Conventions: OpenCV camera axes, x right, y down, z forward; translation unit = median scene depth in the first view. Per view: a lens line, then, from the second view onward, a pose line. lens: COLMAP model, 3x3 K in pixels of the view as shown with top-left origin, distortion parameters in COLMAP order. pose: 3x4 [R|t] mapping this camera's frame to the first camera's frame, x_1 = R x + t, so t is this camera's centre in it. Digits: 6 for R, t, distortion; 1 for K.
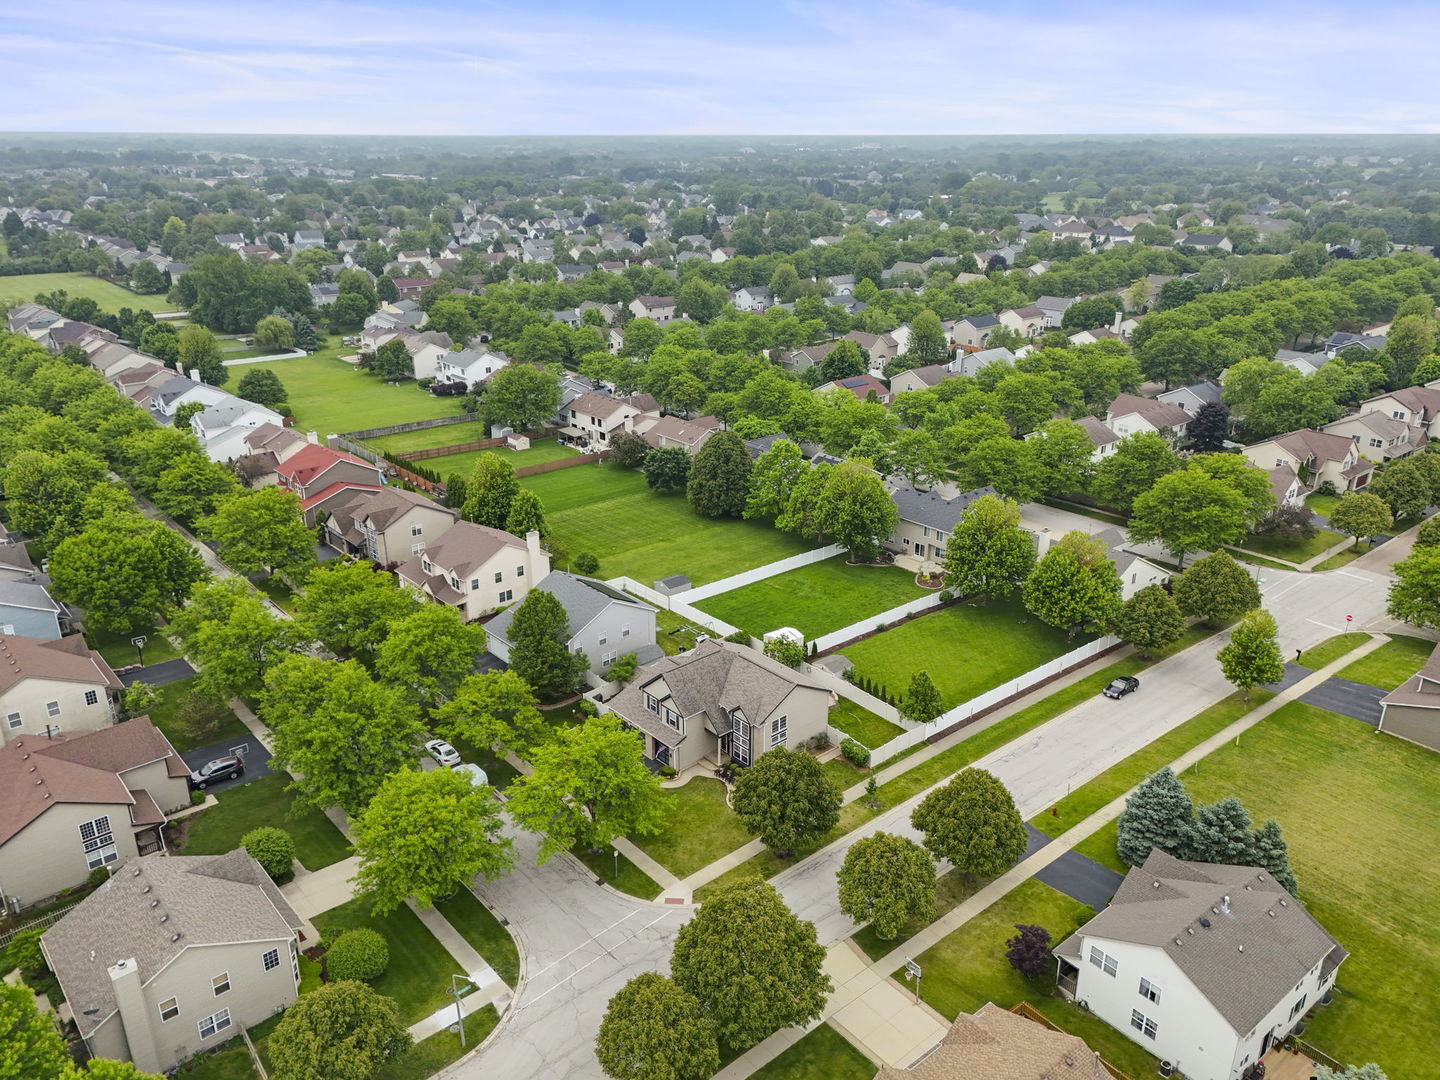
lens RADIAL K [[1043.2, 0, 719.6], [0, 1043.2, 532.5], [0, 0, 1]] dist [0.052609, -0.034216]
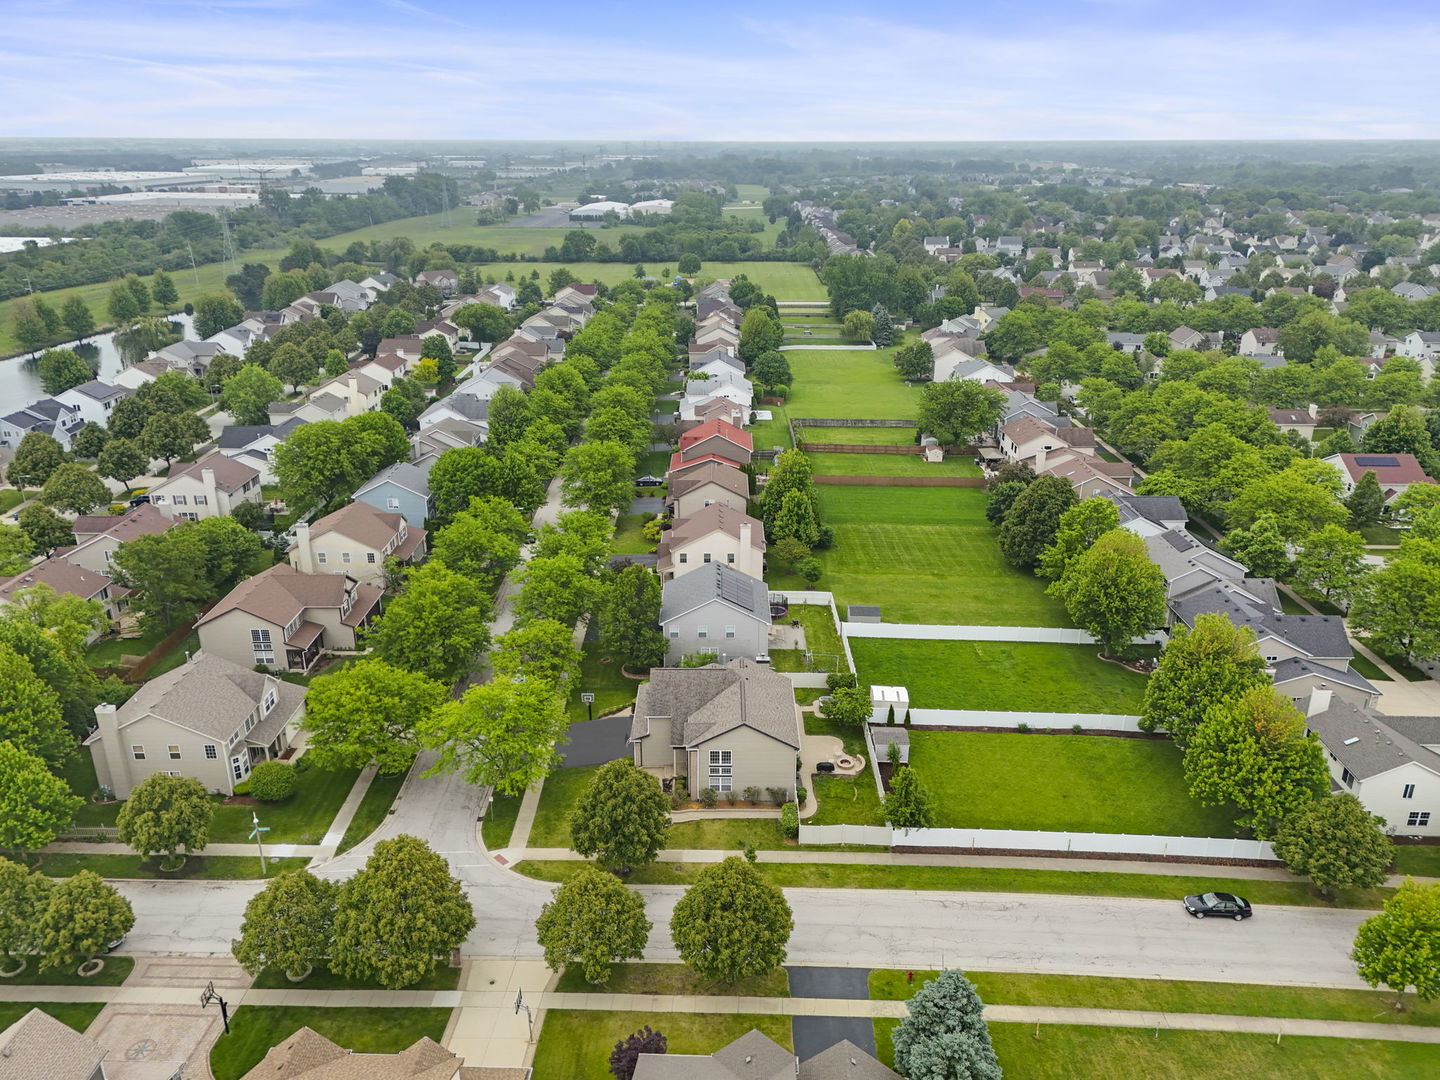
lens RADIAL K [[1043.2, 0, 717.2], [0, 1043.2, 541.5], [0, 0, 1]] dist [0.052609, -0.034216]
pose [[0.751831, 0.236594, -0.615445, 0.516910], [-0.236798, 0.968019, 0.082859, -0.074190], [0.615367, 0.083441, 0.783812, 0.203976]]
